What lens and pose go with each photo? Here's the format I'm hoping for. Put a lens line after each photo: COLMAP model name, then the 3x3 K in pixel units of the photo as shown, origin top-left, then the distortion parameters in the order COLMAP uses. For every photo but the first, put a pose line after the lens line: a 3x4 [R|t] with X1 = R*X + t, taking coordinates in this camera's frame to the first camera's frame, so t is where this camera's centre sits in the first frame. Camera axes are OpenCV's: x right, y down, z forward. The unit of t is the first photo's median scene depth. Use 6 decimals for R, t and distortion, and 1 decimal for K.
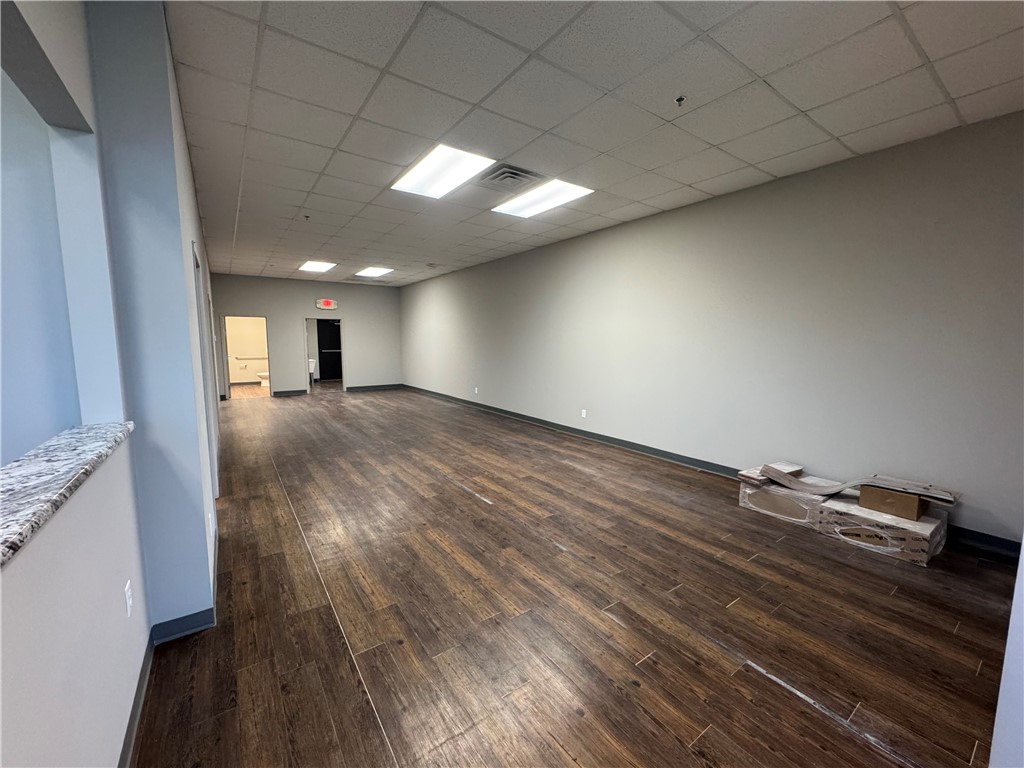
lens RADIAL K [[408.4, 0, 512.0], [0, 408.4, 384.0], [0, 0, 1]] dist [-0.001367, 0.000255]
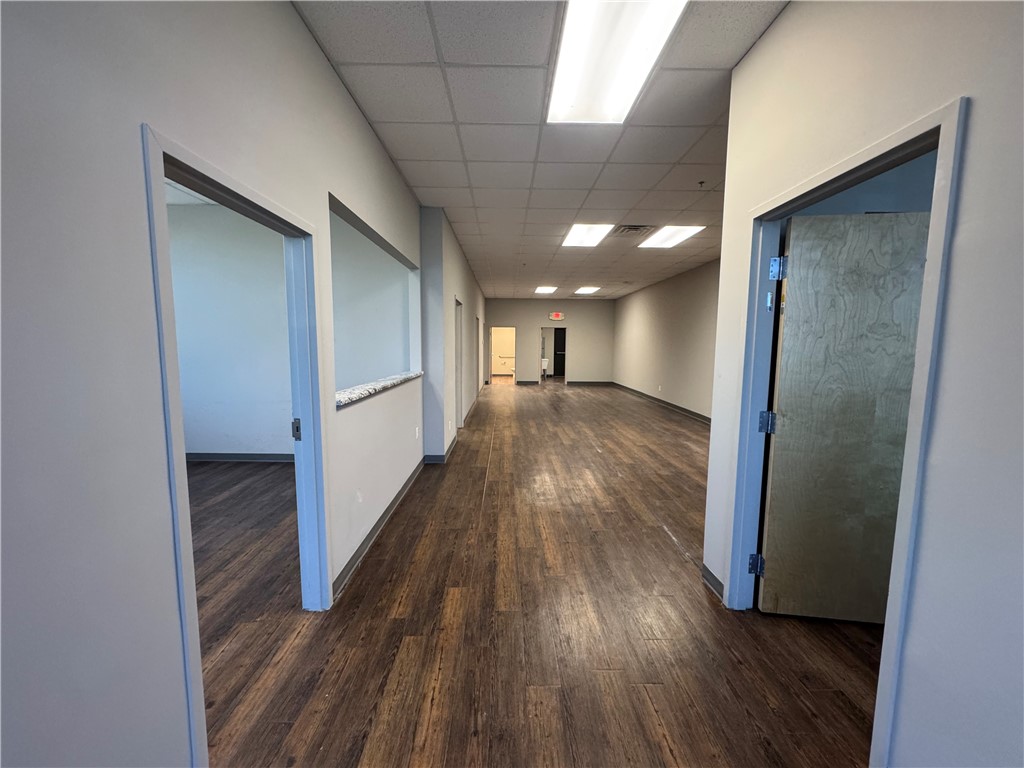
lens RADIAL K [[408.4, 0, 512.0], [0, 408.4, 384.0], [0, 0, 1]] dist [-0.001367, 0.000255]
pose [[0.824597, 0.059978, -0.562532, 0.197573], [-0.067435, 0.997695, 0.007526, 0.021195], [0.561687, 0.031728, 0.826741, -0.165250]]
